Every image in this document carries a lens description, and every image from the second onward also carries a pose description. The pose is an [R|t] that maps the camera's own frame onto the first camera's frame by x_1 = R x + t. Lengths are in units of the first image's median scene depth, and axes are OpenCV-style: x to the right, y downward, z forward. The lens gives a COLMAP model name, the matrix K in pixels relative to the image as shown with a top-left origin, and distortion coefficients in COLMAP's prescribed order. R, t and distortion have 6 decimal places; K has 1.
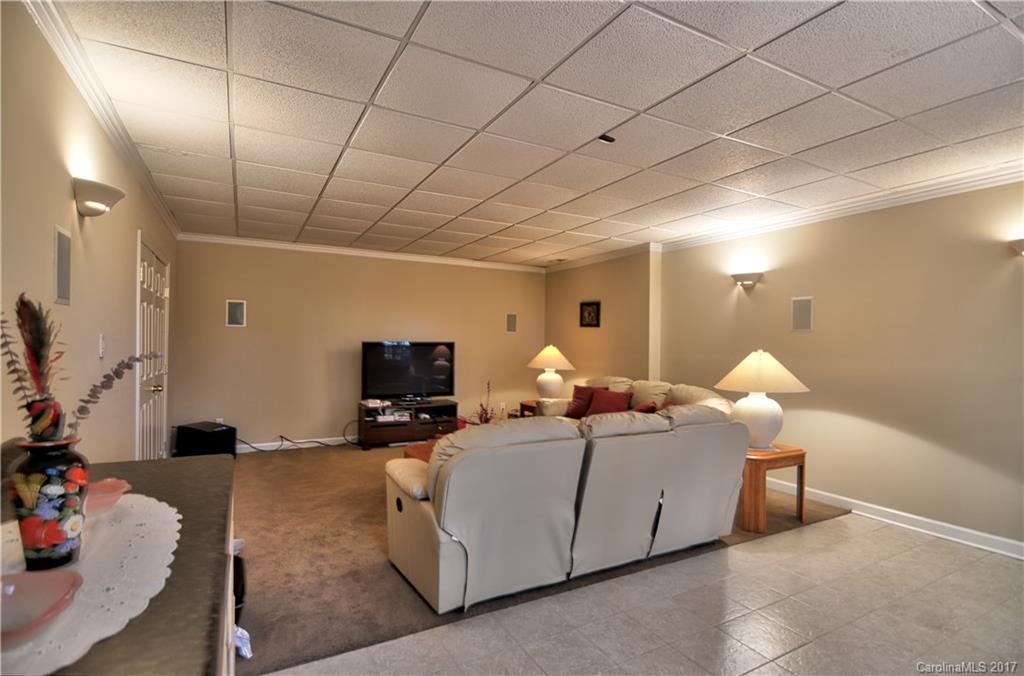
lens RADIAL K [[498.3, 0, 513.2], [0, 498.3, 334.0], [0, 0, 1]] dist [-0.018413, -0.005094]
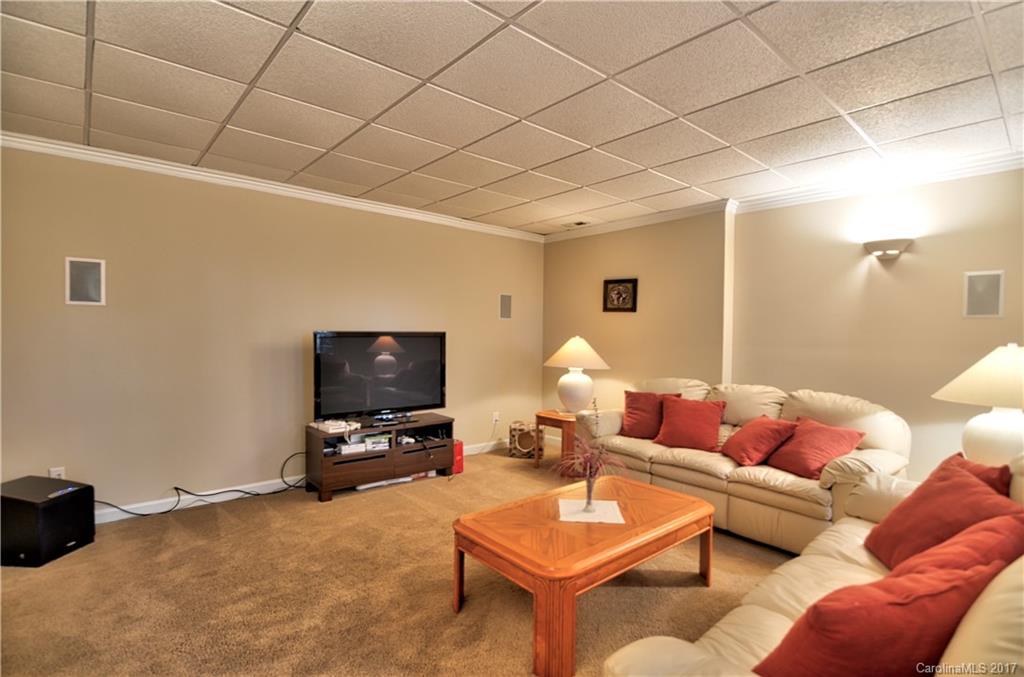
lens RADIAL K [[498.3, 0, 513.6], [0, 498.3, 340.2], [0, 0, 1]] dist [-0.018413, -0.005094]
pose [[0.976307, -0.001264, 0.216387, -0.189135], [-0.005767, 0.999476, 0.031857, 0.005818], [-0.216314, -0.032350, 0.975788, 0.319728]]
